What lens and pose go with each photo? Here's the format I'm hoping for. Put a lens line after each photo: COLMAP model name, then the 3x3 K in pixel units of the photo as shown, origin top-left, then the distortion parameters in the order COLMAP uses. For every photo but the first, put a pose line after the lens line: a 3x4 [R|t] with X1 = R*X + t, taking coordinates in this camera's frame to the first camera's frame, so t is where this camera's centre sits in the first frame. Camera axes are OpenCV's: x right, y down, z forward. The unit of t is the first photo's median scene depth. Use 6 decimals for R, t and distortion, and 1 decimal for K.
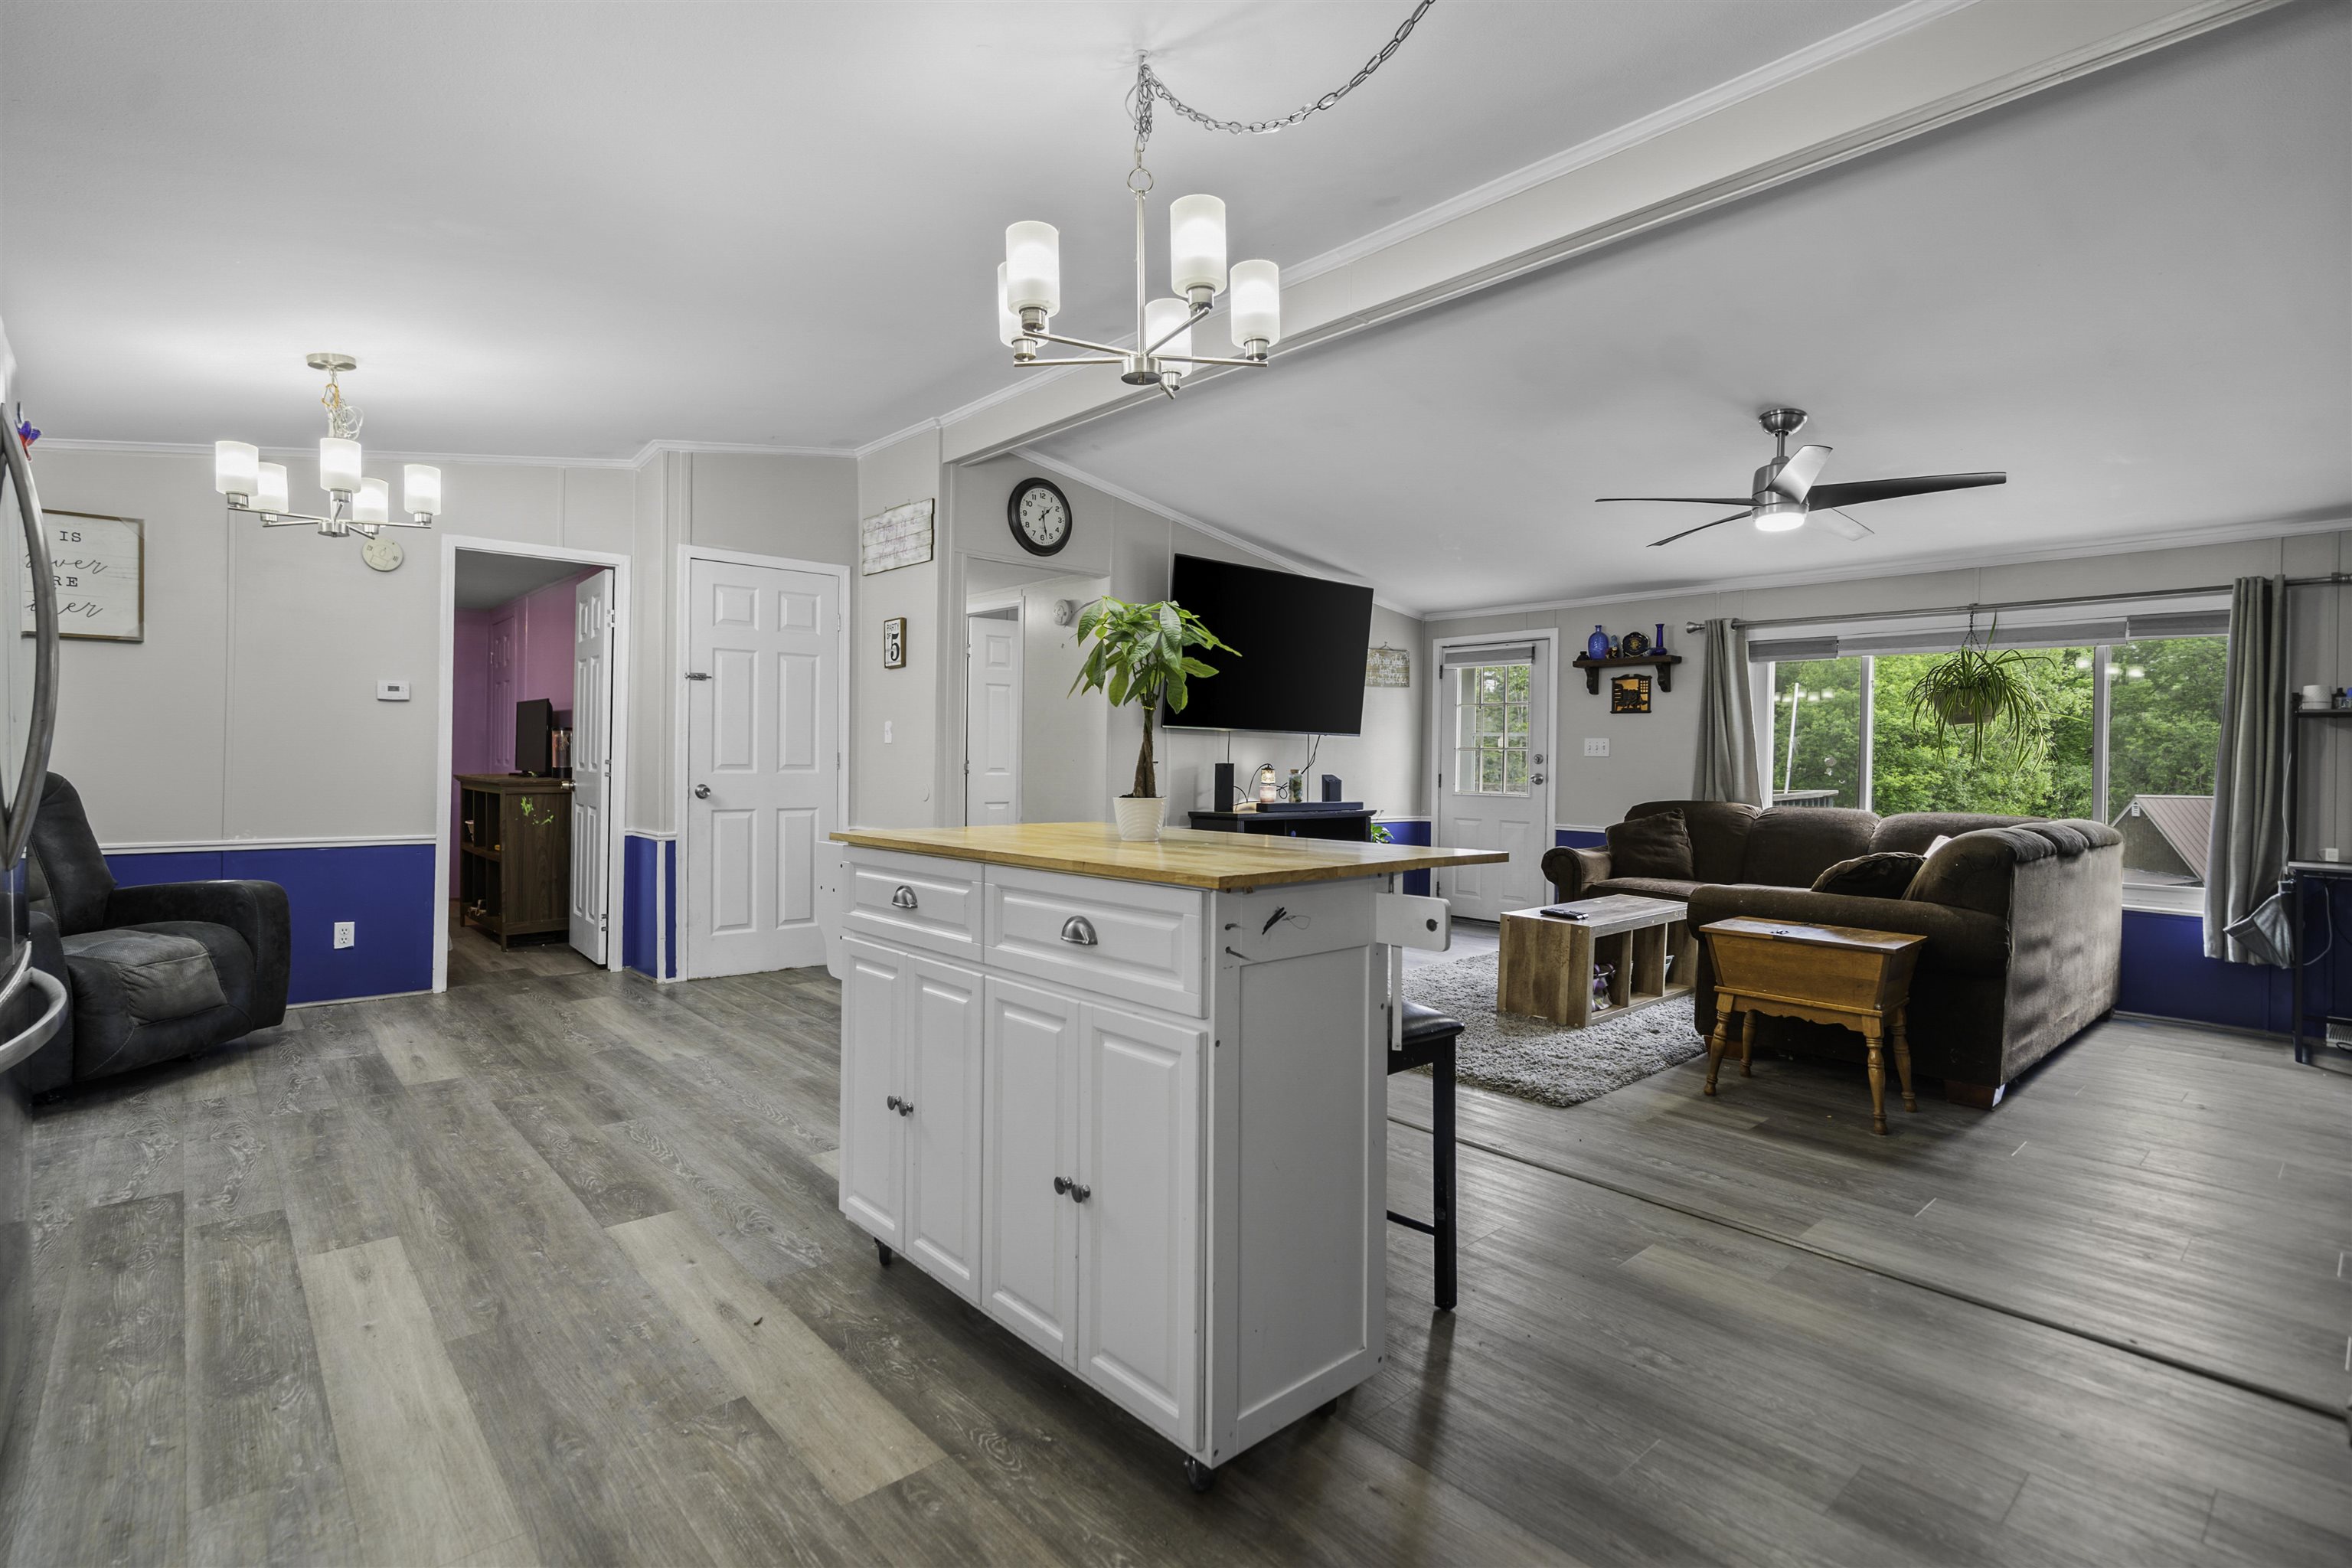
lens RADIAL K [[1076.4, 0, 1120.3], [0, 1076.4, 759.8], [0, 0, 1]] dist [-0.003810, 0.001205]
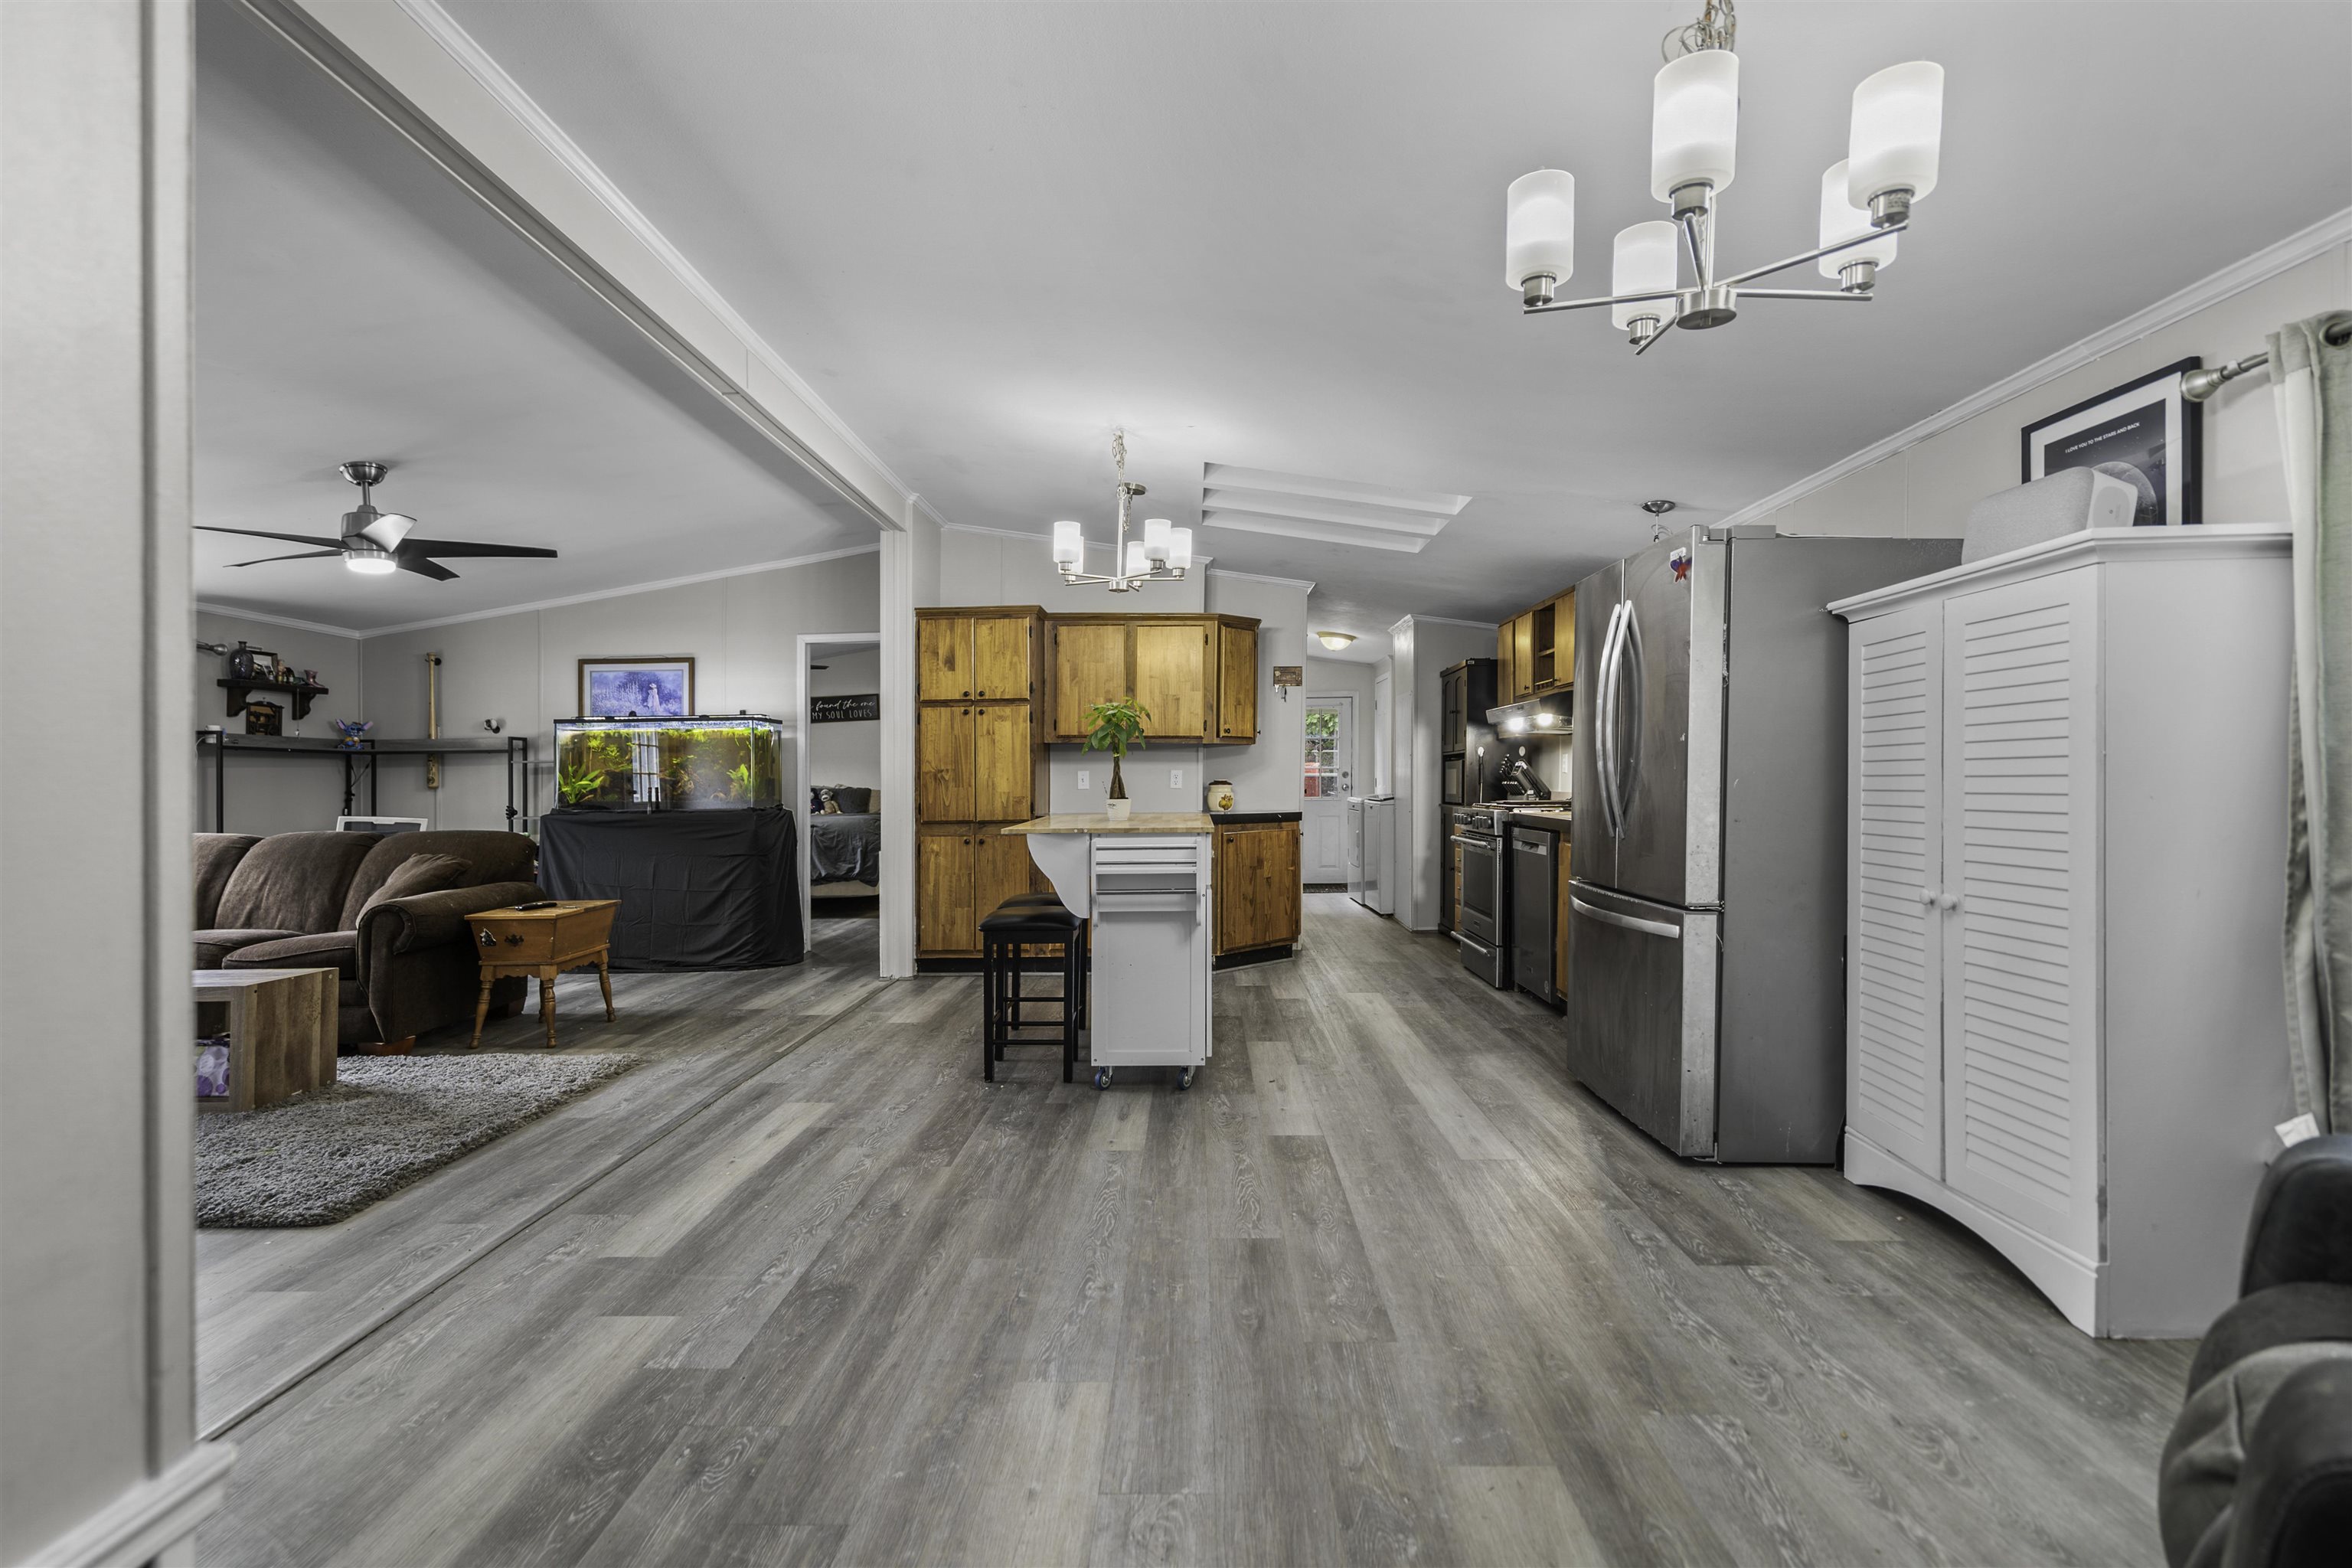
lens RADIAL K [[1076.4, 0, 1194.4], [0, 1076.4, 782.1], [0, 0, 1]] dist [-0.003810, 0.001205]
pose [[-0.755061, -0.005378, 0.655633, -0.962234], [0.004073, 0.999909, 0.012894, -0.015229], [-0.655642, 0.012406, -0.754970, 1.644181]]
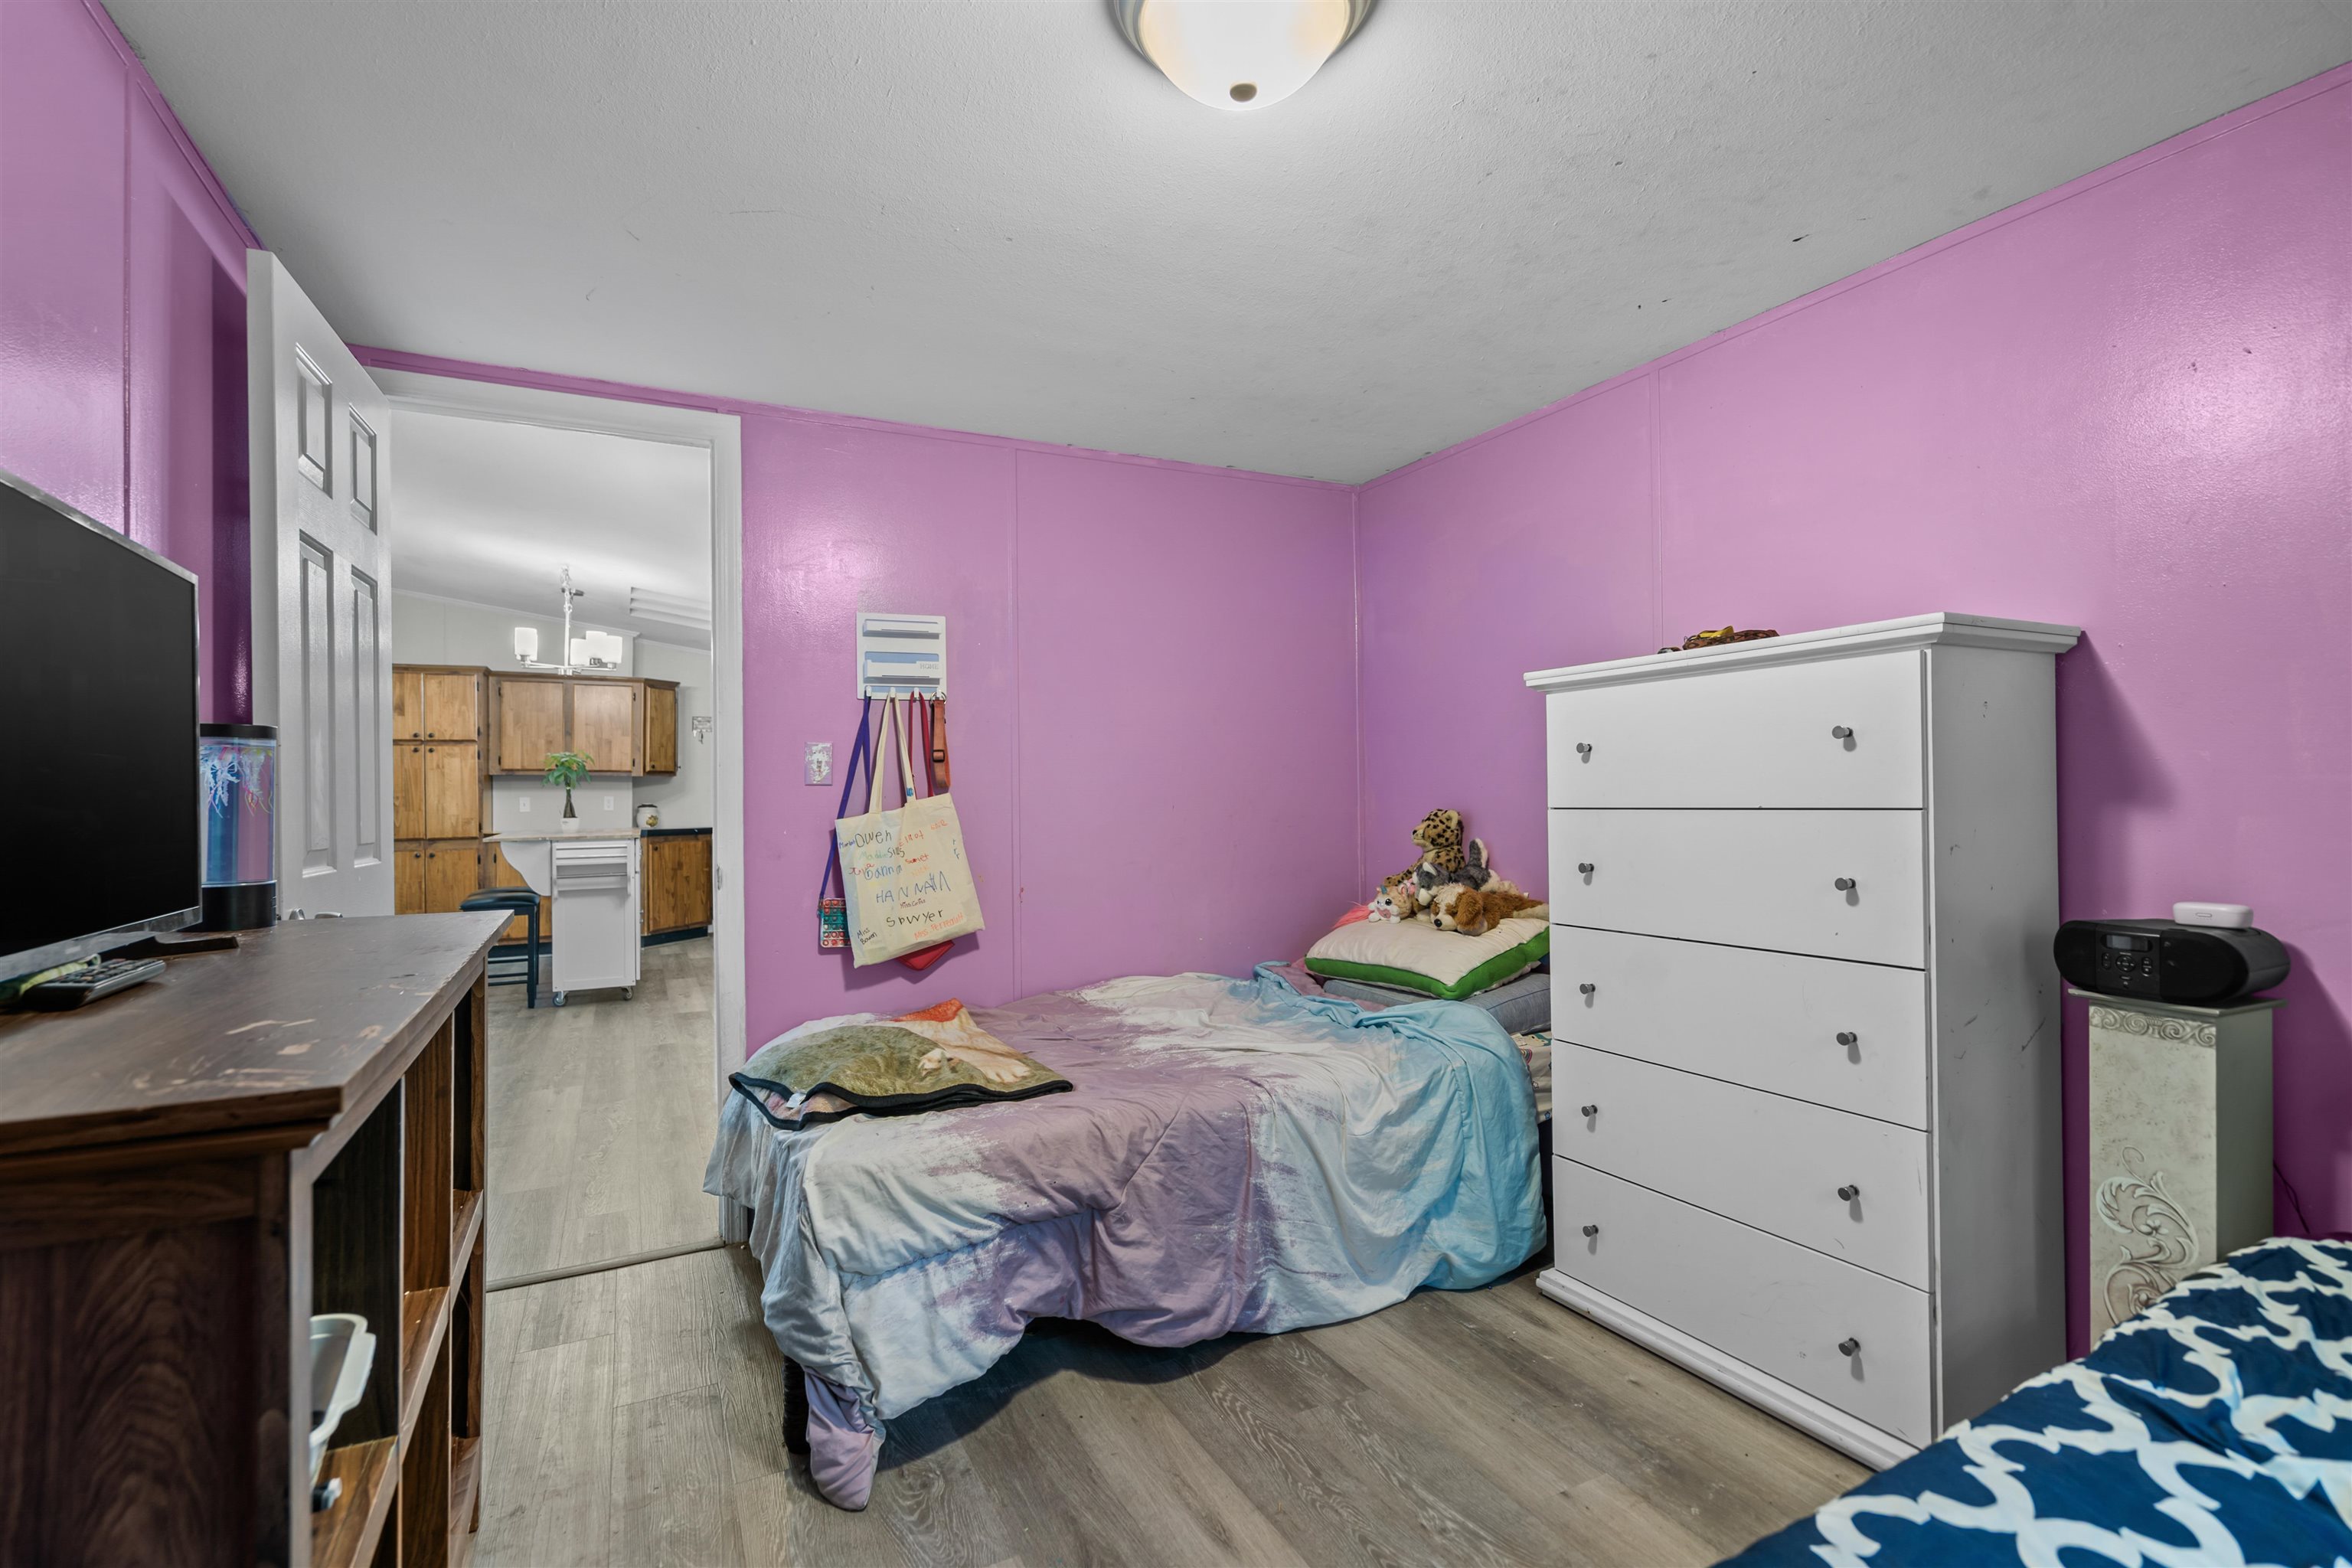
lens RADIAL K [[1076.4, 0, 1167.8], [0, 1076.4, 785.9], [0, 0, 1]] dist [-0.003810, 0.001205]
pose [[-0.970102, 0.004819, 0.242648, -1.554543], [0.005352, 0.999984, 0.001540, -0.033136], [-0.242637, 0.002793, -0.970113, 2.336796]]
